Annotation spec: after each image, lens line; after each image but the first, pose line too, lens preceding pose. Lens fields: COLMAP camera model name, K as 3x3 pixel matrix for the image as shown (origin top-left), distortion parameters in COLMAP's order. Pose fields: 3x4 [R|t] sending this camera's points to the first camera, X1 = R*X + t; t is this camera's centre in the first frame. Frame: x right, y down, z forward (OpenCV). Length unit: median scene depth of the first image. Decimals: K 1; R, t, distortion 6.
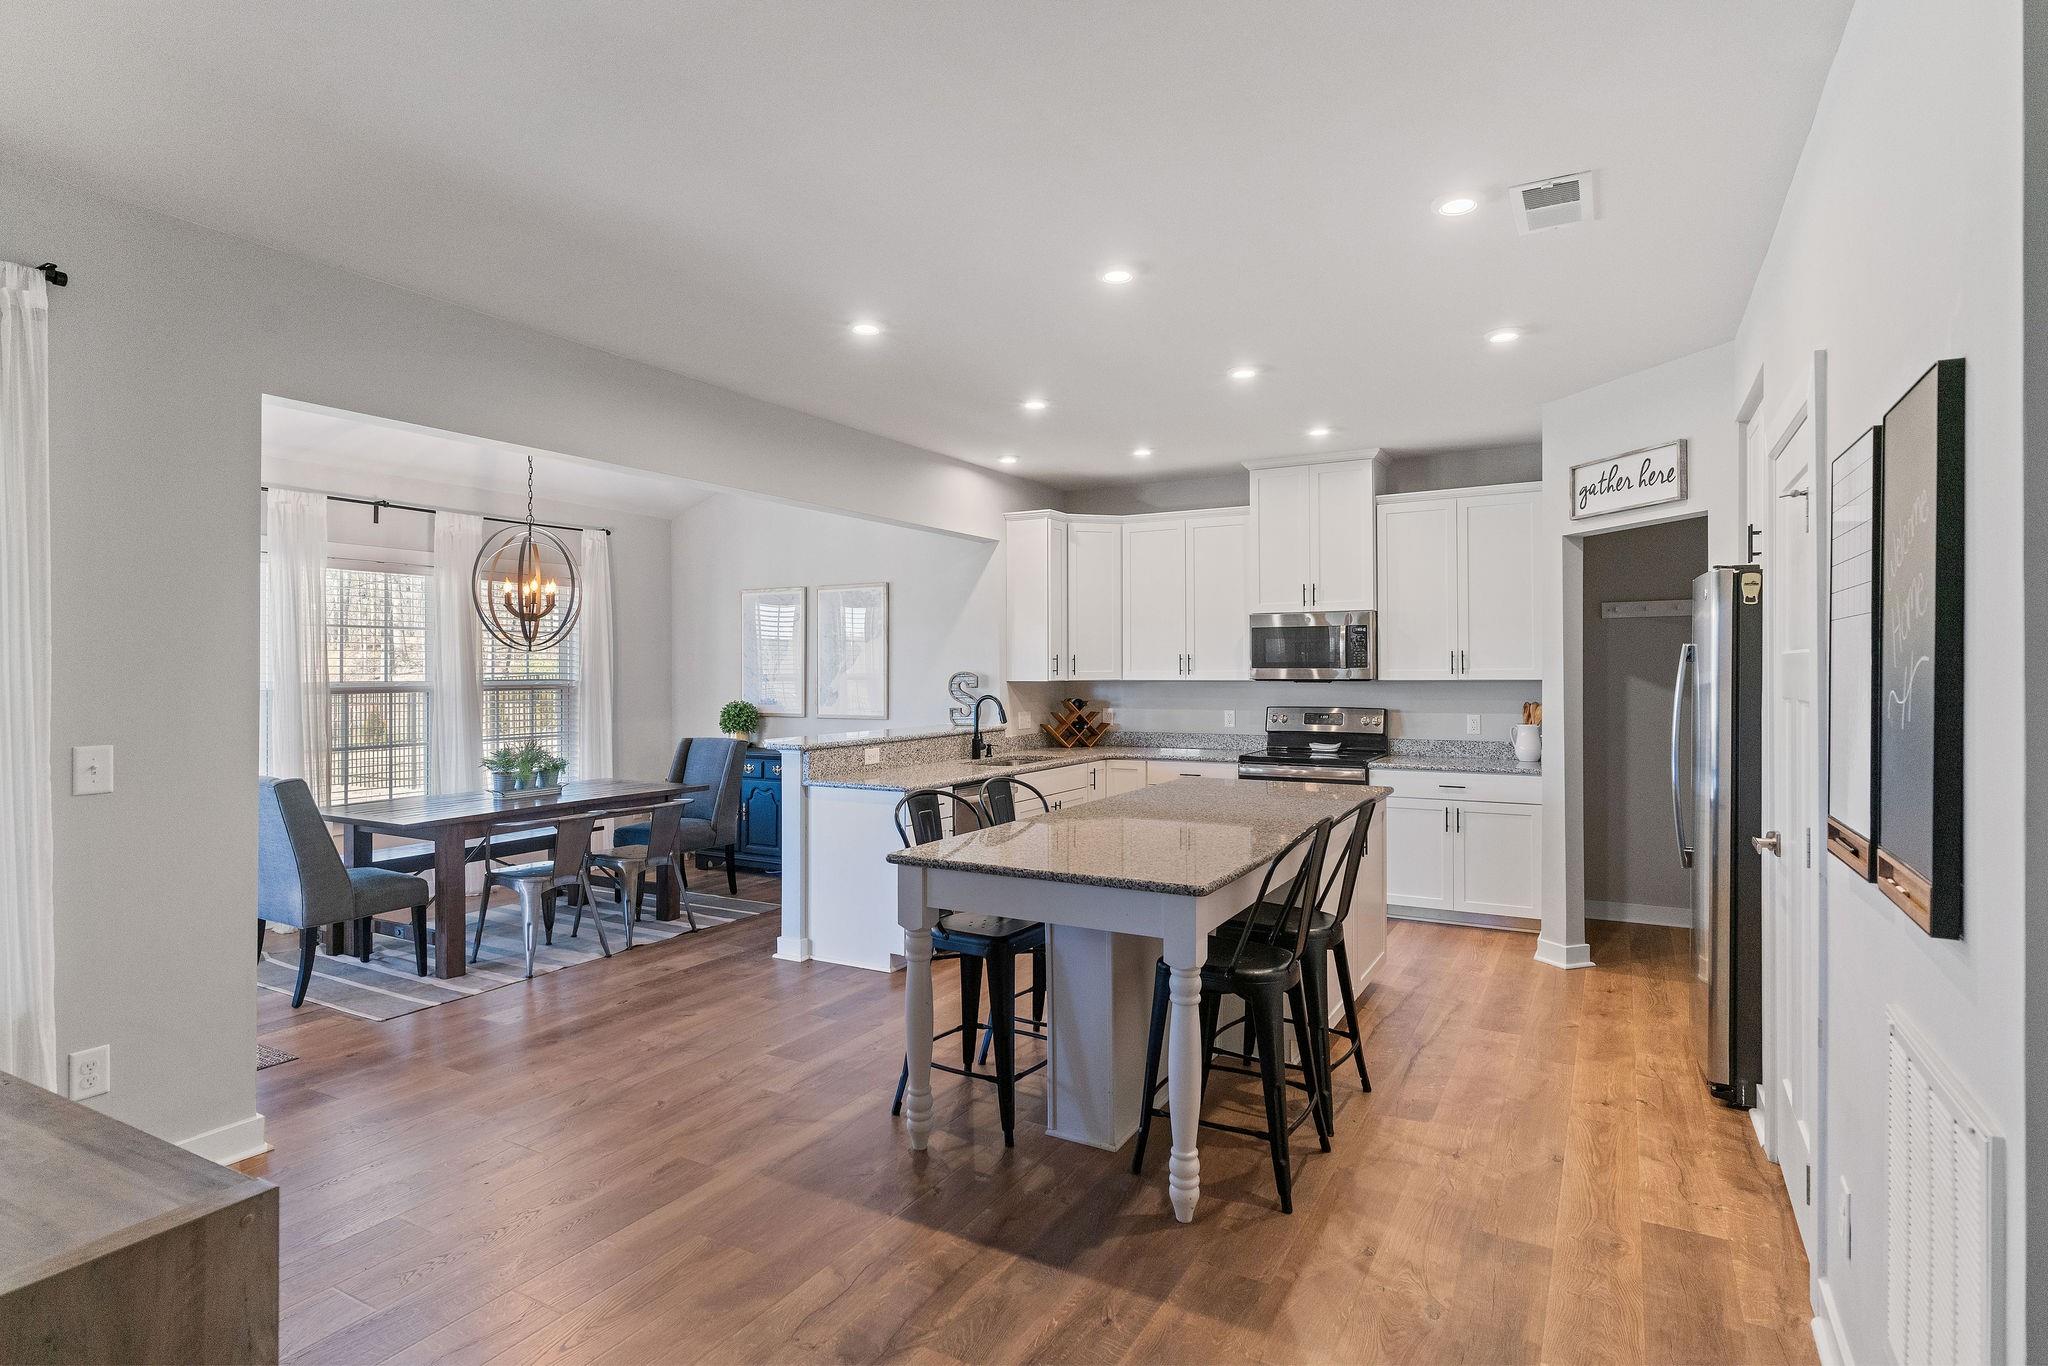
lens RADIAL K [[1058.6, 0, 1015.4], [0, 1058.6, 675.9], [0, 0, 1]] dist [-0.000533, 0.000253]
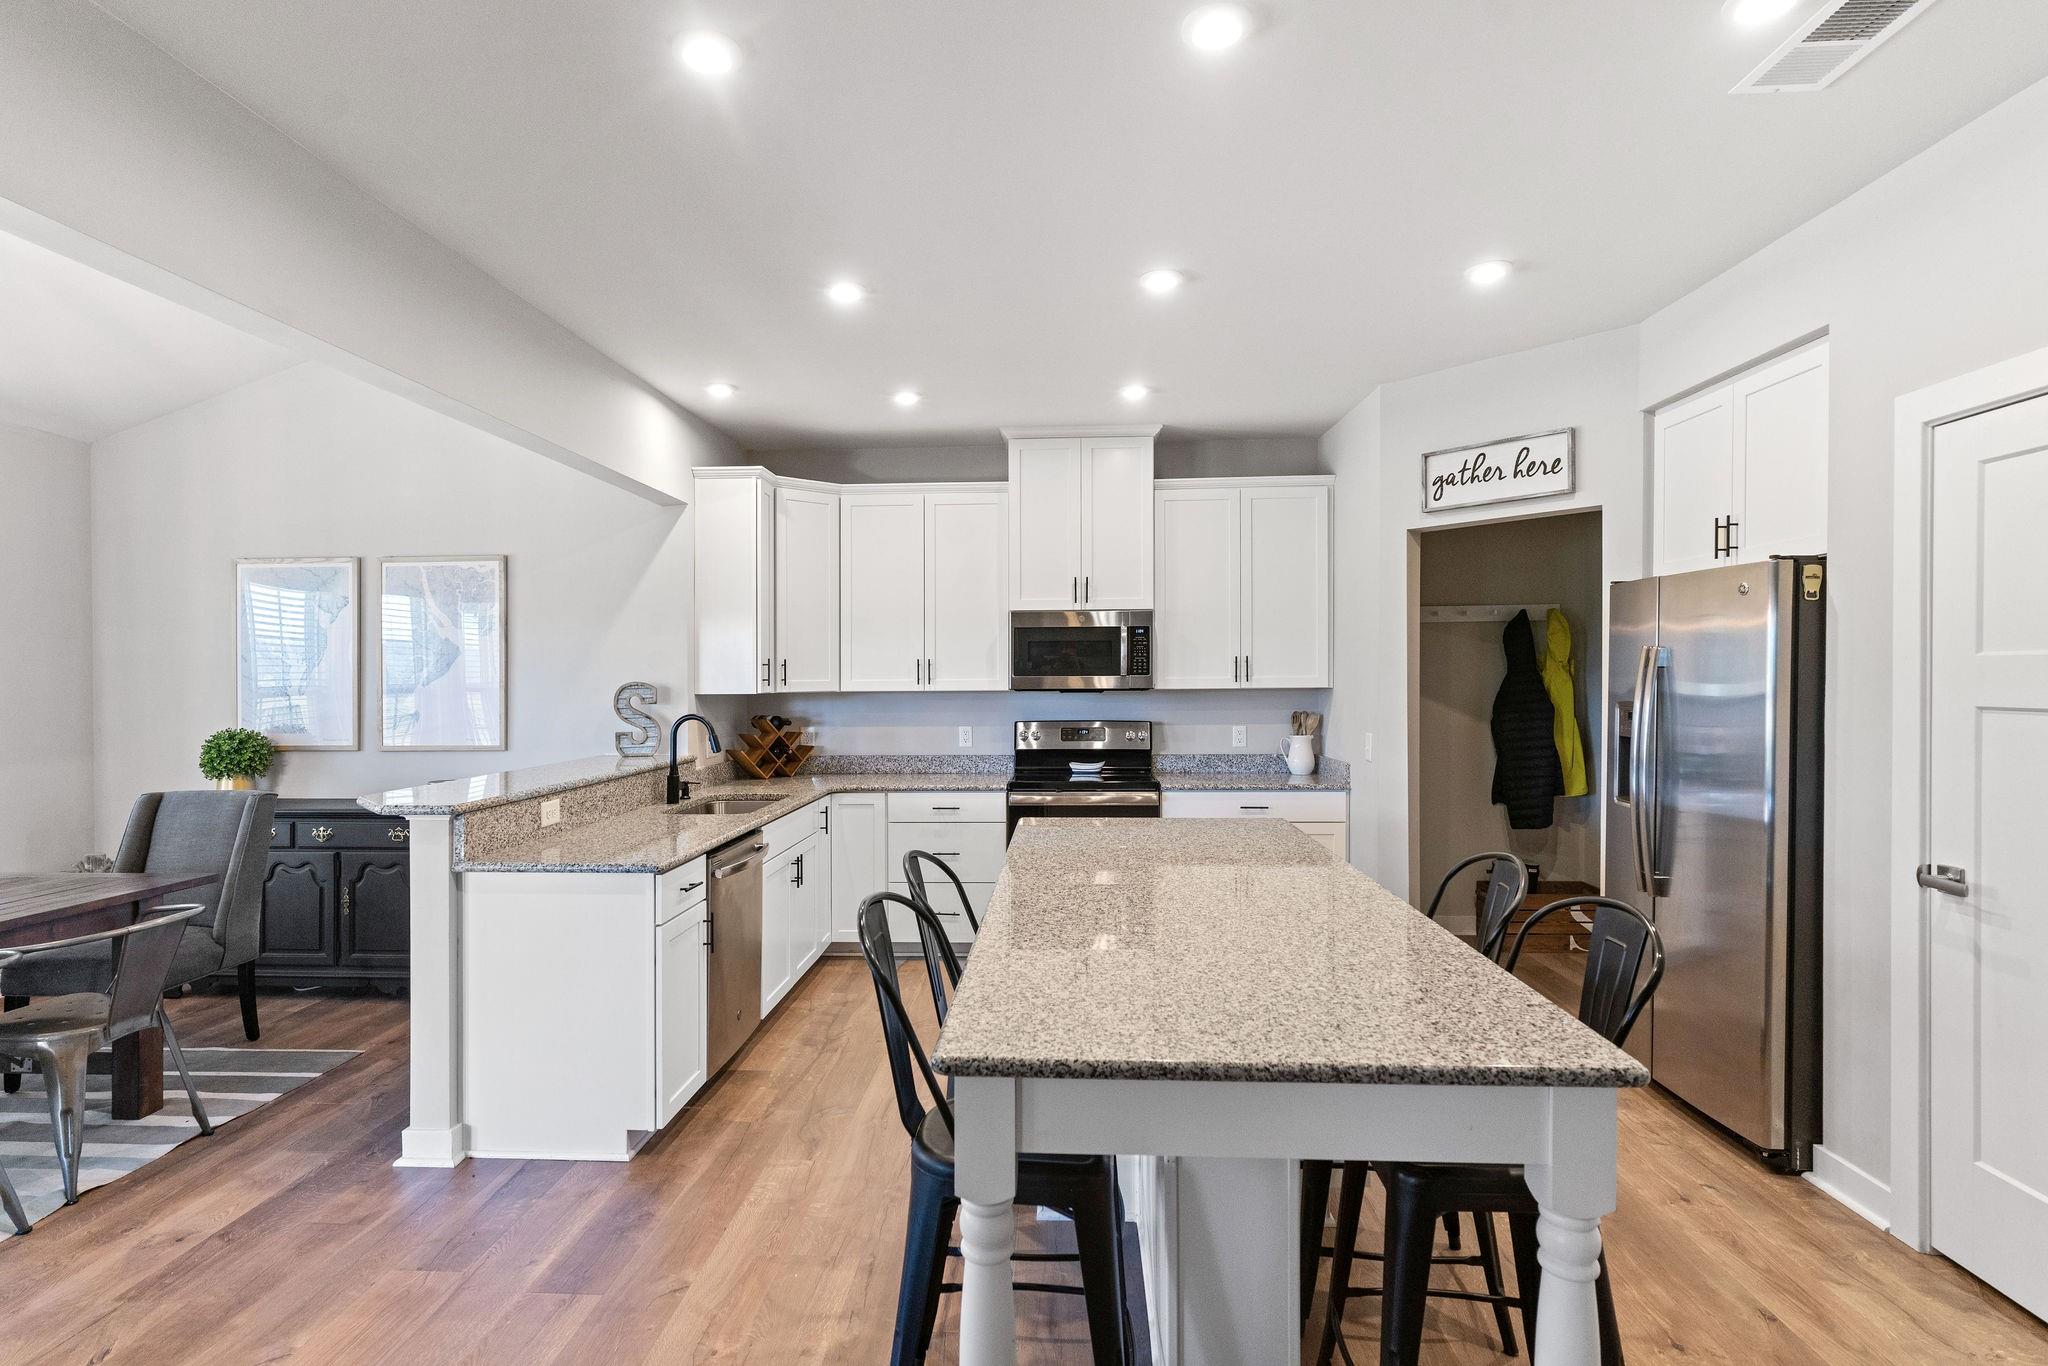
lens RADIAL K [[1028.6, 0, 996.8], [0, 1028.6, 687.0], [0, 0, 1]] dist [-0.007335, 0.005884]
pose [[0.895878, -0.006560, 0.444251, -0.155204], [0.005885, 0.999978, 0.002900, -0.001188], [-0.444260, 0.000017, 0.895898, 0.290179]]
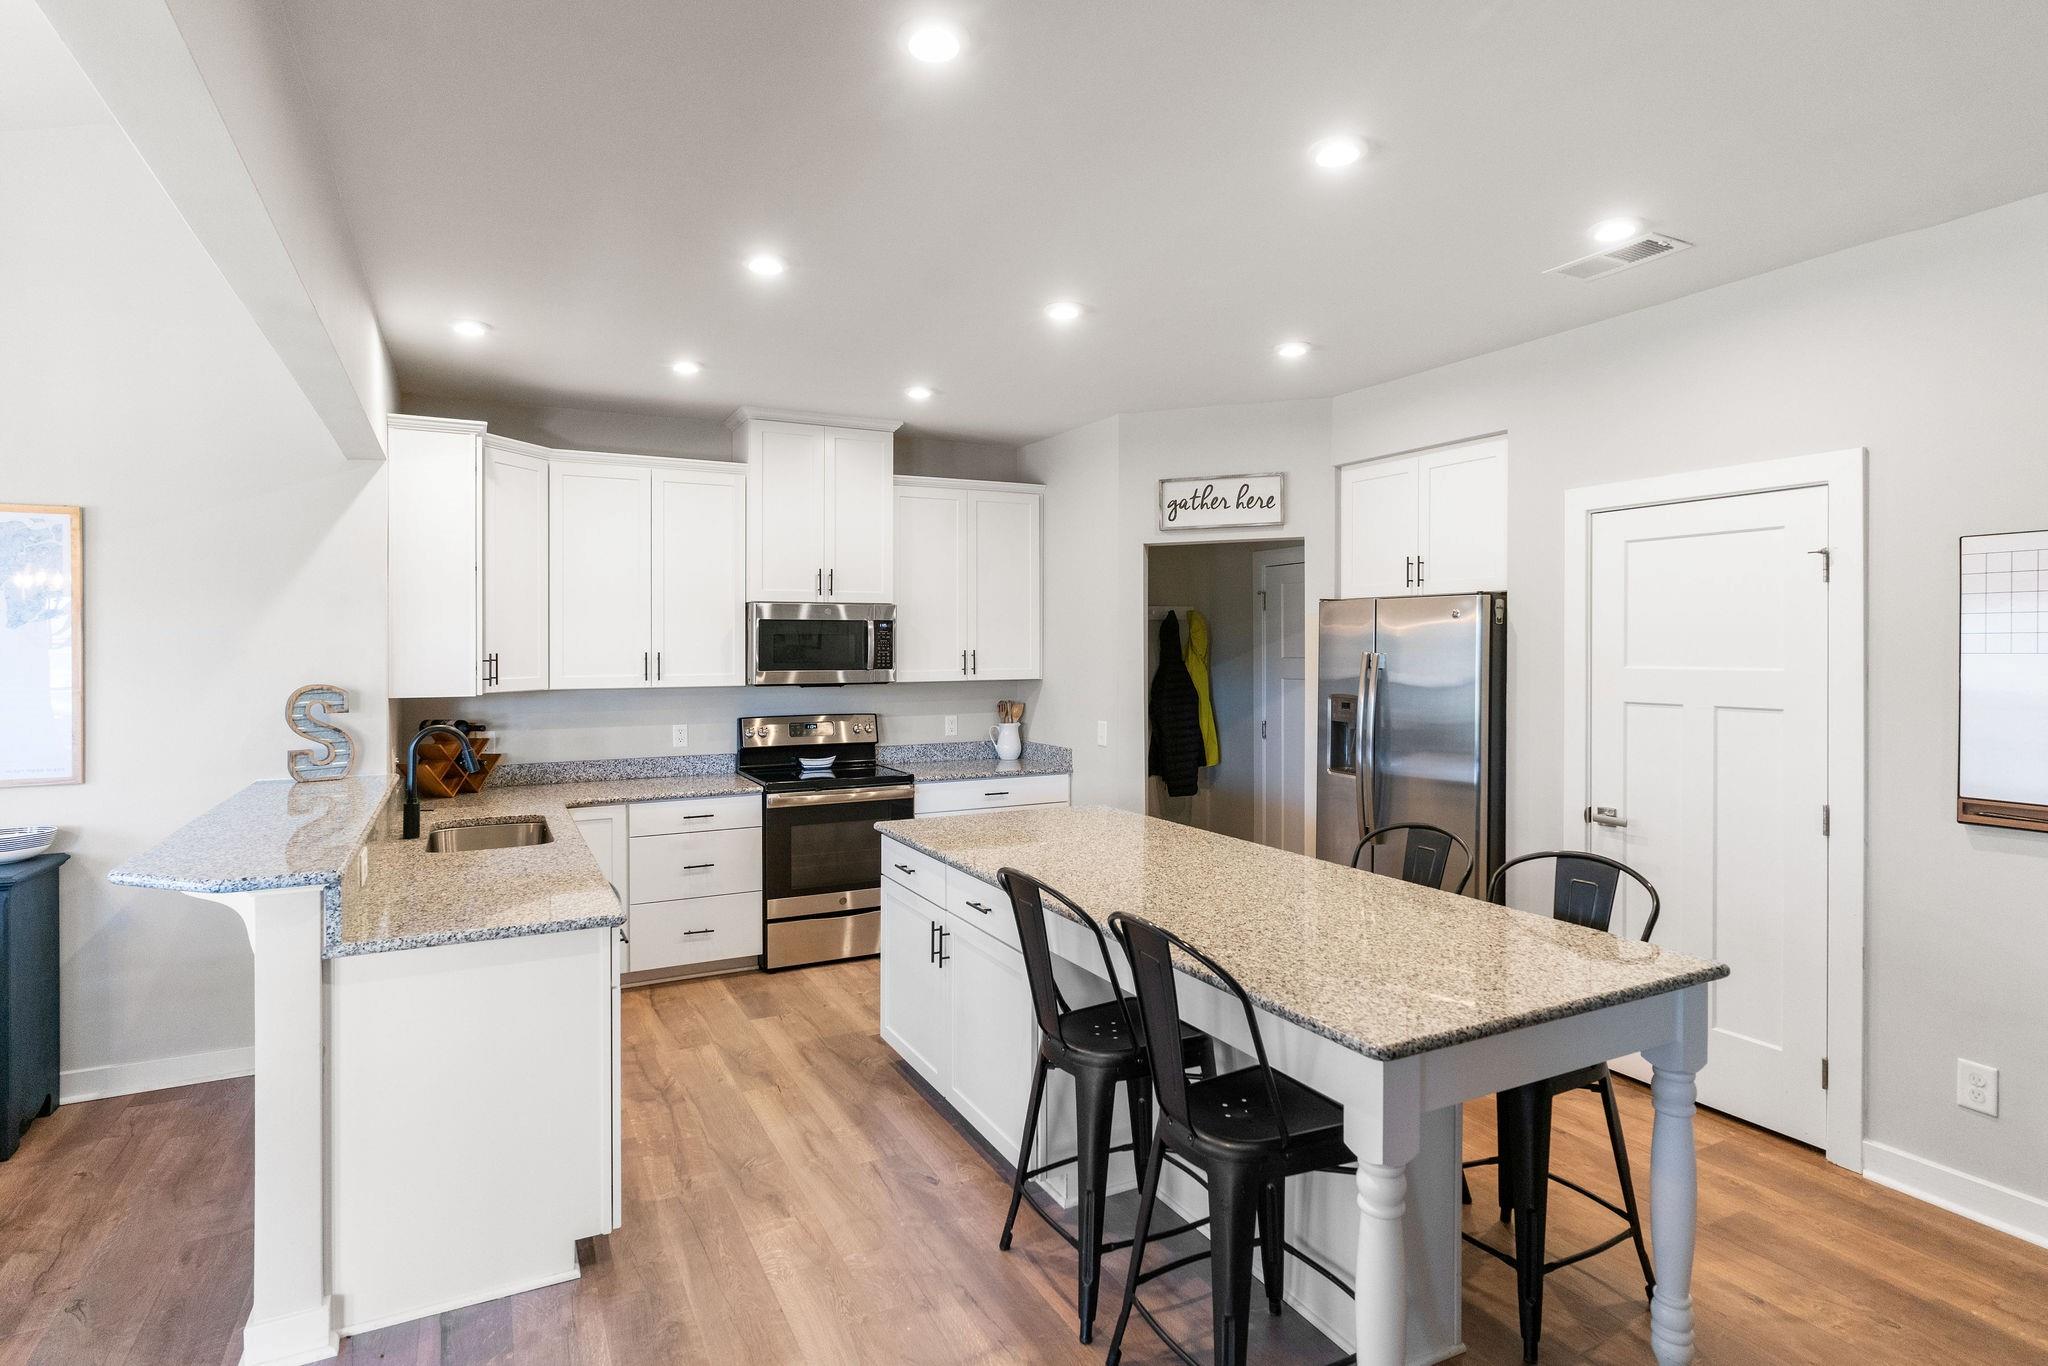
lens RADIAL K [[1055.2, 0, 984.1], [0, 1055.2, 664.4], [0, 0, 1]] dist [-0.003078, -0.000413]
pose [[0.548642, -0.012678, 0.835961, -0.355008], [0.006555, 0.999920, 0.010863, -0.020315], [-0.836032, -0.000480, 0.548681, 0.445983]]
